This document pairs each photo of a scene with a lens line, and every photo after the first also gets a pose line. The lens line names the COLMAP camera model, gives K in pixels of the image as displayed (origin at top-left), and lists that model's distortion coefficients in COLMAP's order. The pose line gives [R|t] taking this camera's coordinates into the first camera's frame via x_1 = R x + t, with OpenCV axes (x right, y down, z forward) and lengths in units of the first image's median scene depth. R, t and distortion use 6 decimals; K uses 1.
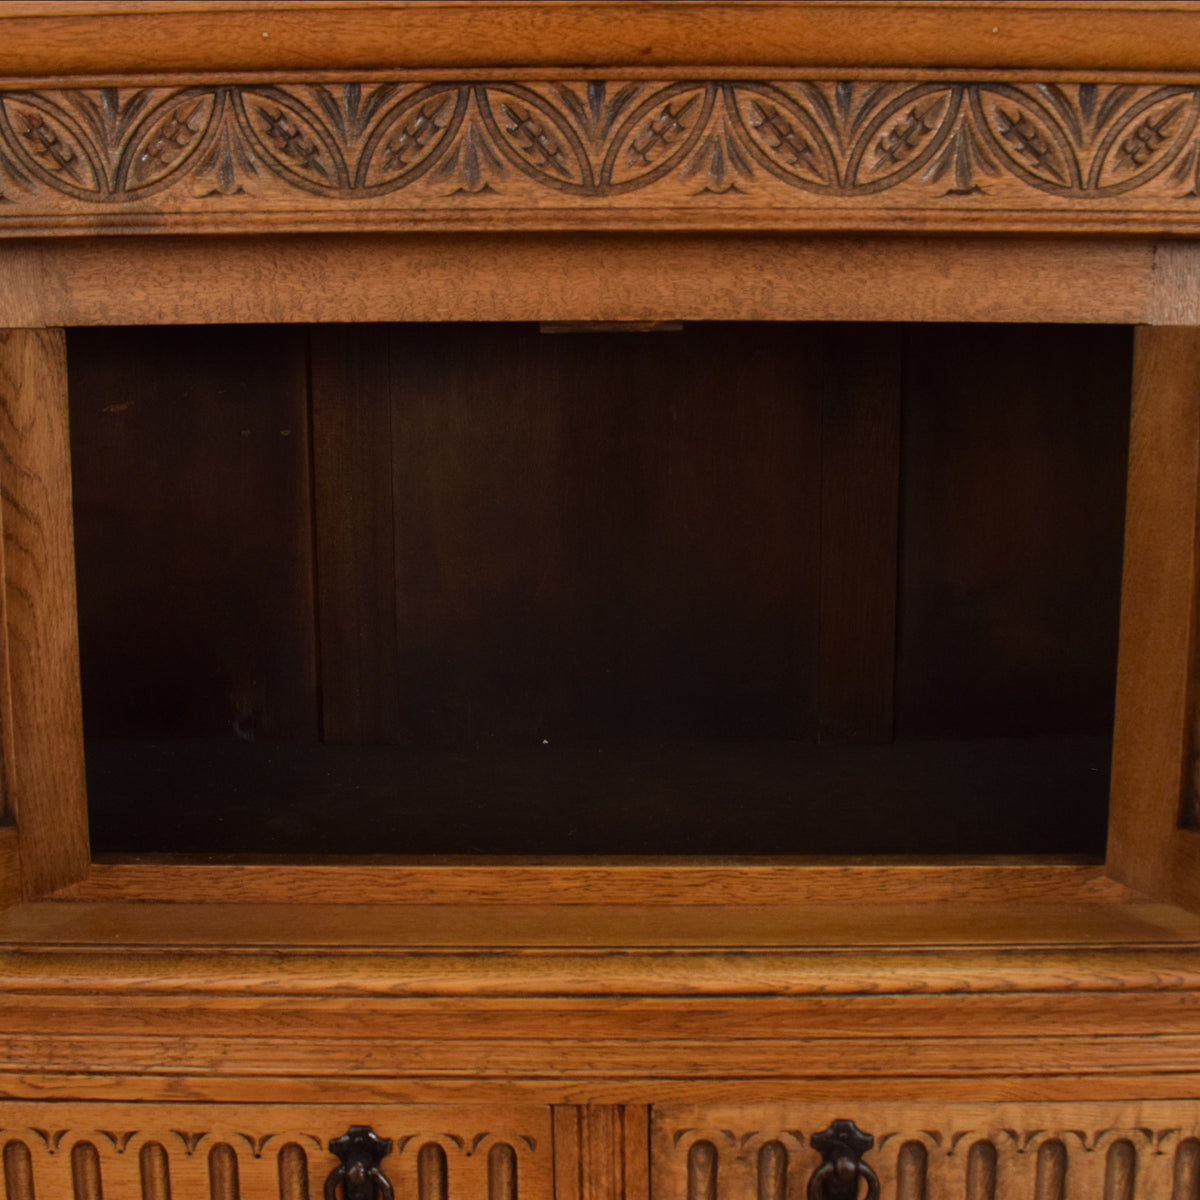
lens RADIAL K [[1566.0, 0, 587.3], [0, 1566.0, 593.4], [0, 0, 1]] dist [-0.089514, 0.000000]
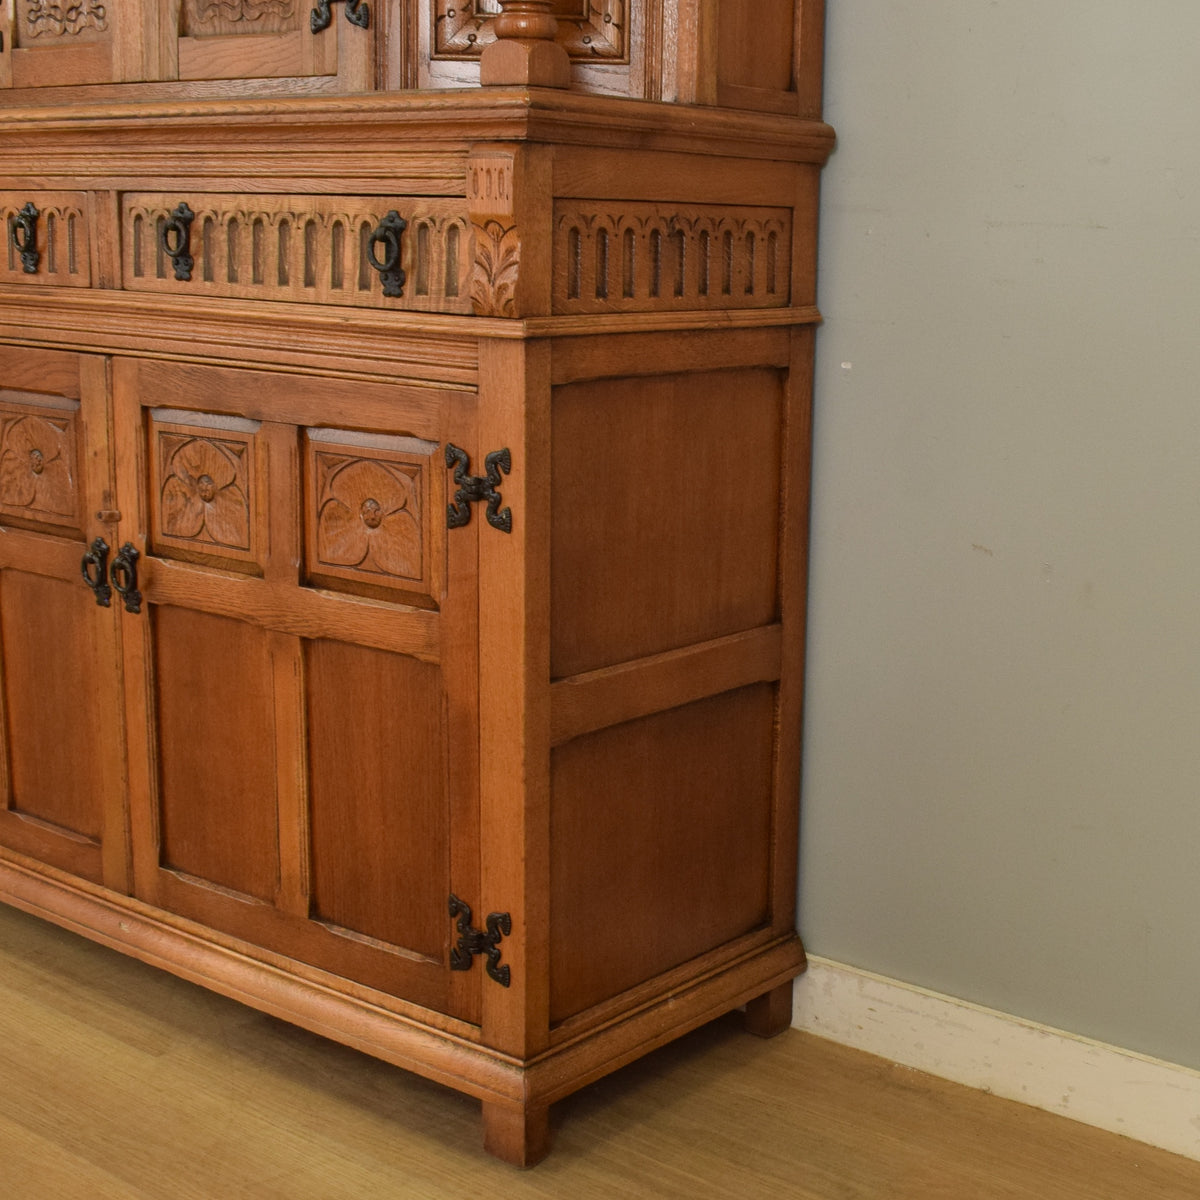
lens RADIAL K [[1878.9, 0, 704.4], [0, 1878.9, 693.6], [0, 0, 1]] dist [-0.084912, 0.000000]
pose [[0.808066, 0.174040, -0.562796, 2.070214], [-0.126171, 0.984324, 0.123236, 0.578479], [0.575422, -0.028574, 0.817357, -0.490538]]
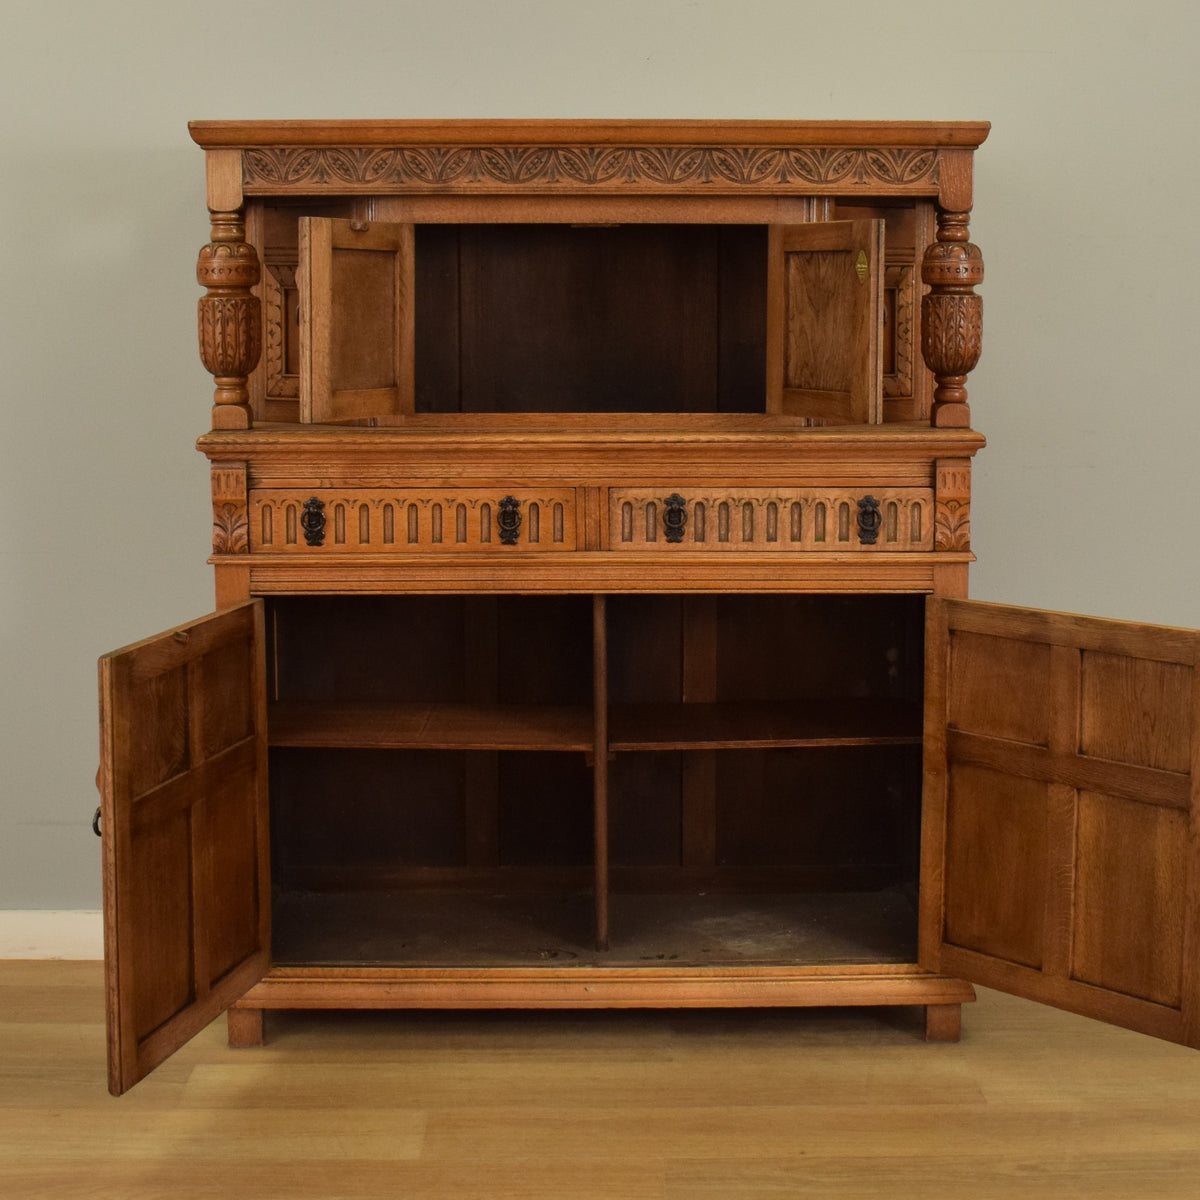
lens RADIAL K [[2168.3, 0, 558.3], [0, 2168.3, 533.8], [0, 0, 1]] dist [-0.093810, 0.000000]
pose [[0.999738, 0.000388, 0.022866, -0.151403], [0.000500, 0.999247, -0.038795, 0.585725], [-0.022864, 0.038797, 0.998986, -3.140772]]
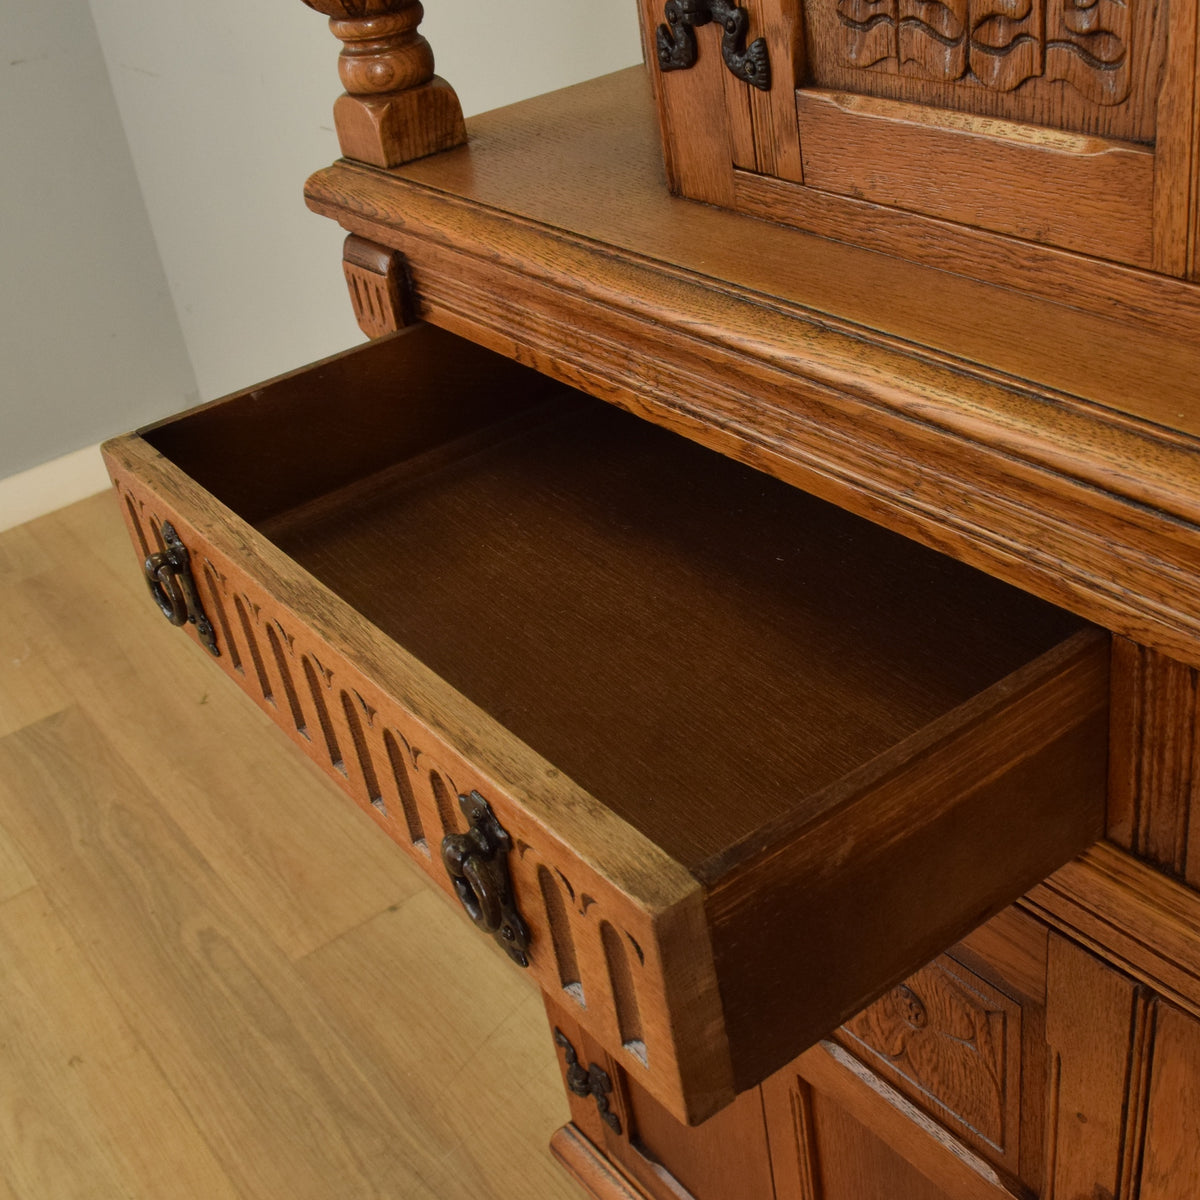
lens RADIAL K [[1566.0, 0, 608.6], [0, 1566.0, 604.0], [0, 0, 1]] dist [-0.089514, 0.000000]
pose [[0.595893, 0.357195, -0.719252, 0.343140], [0.008161, 0.892895, 0.450191, 0.006256], [0.803022, -0.274136, 0.529155, 0.465650]]
